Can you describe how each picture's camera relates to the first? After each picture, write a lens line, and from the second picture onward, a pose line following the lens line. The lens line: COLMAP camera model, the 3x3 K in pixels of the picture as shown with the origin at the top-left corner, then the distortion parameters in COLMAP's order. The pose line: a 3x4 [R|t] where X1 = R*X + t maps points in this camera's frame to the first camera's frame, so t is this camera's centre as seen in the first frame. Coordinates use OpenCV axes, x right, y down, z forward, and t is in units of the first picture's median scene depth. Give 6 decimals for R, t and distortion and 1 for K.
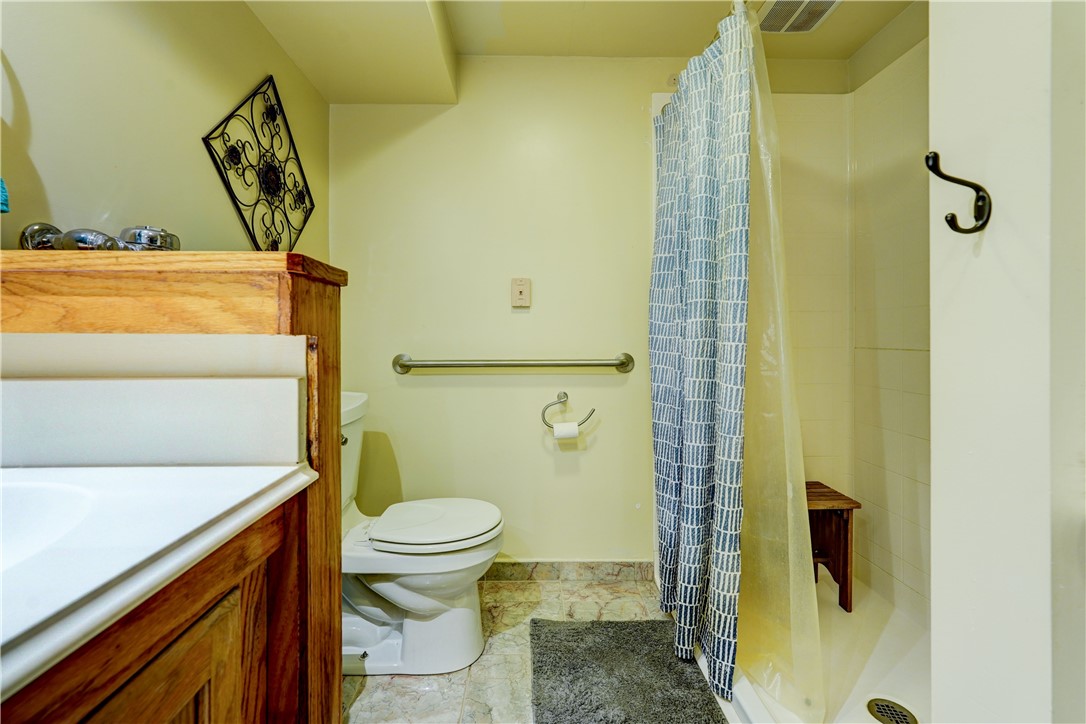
lens RADIAL K [[496.6, 0, 540.5], [0, 496.6, 338.2], [0, 0, 1]] dist [-0.013017, 0.000416]
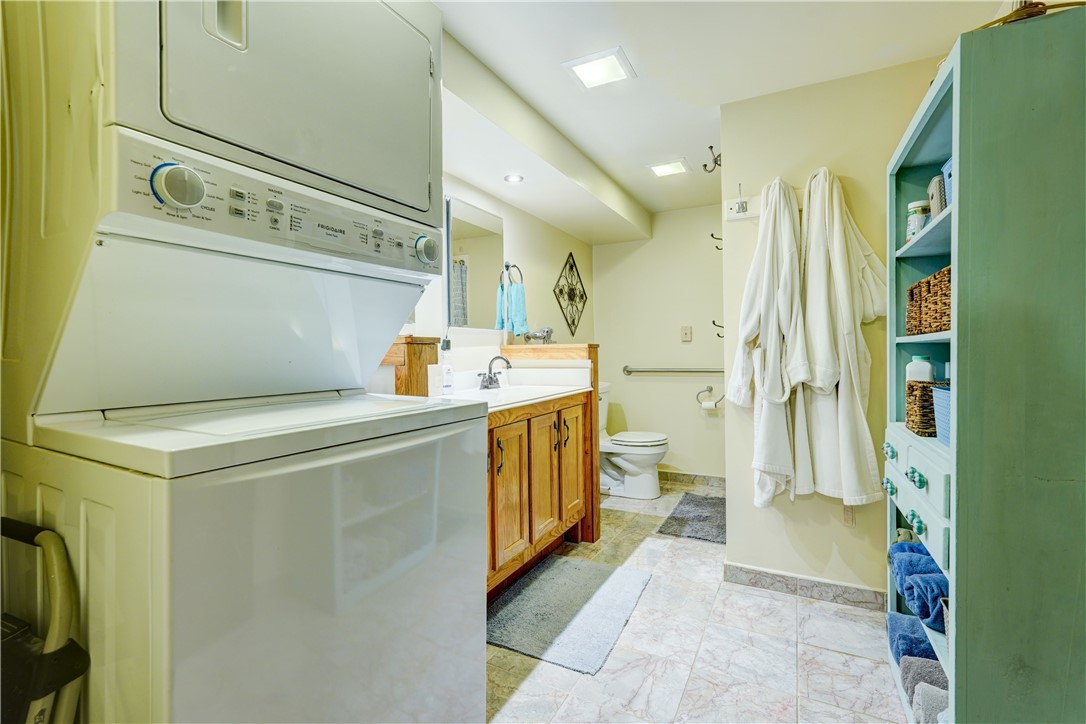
lens RADIAL K [[496.6, 0, 540.5], [0, 496.6, 338.2], [0, 0, 1]] dist [-0.013017, 0.000416]
pose [[0.874746, -0.022679, -0.484051, 0.535584], [0.008210, 0.999454, -0.031990, -0.023569], [0.484512, 0.024009, 0.874455, -1.291111]]
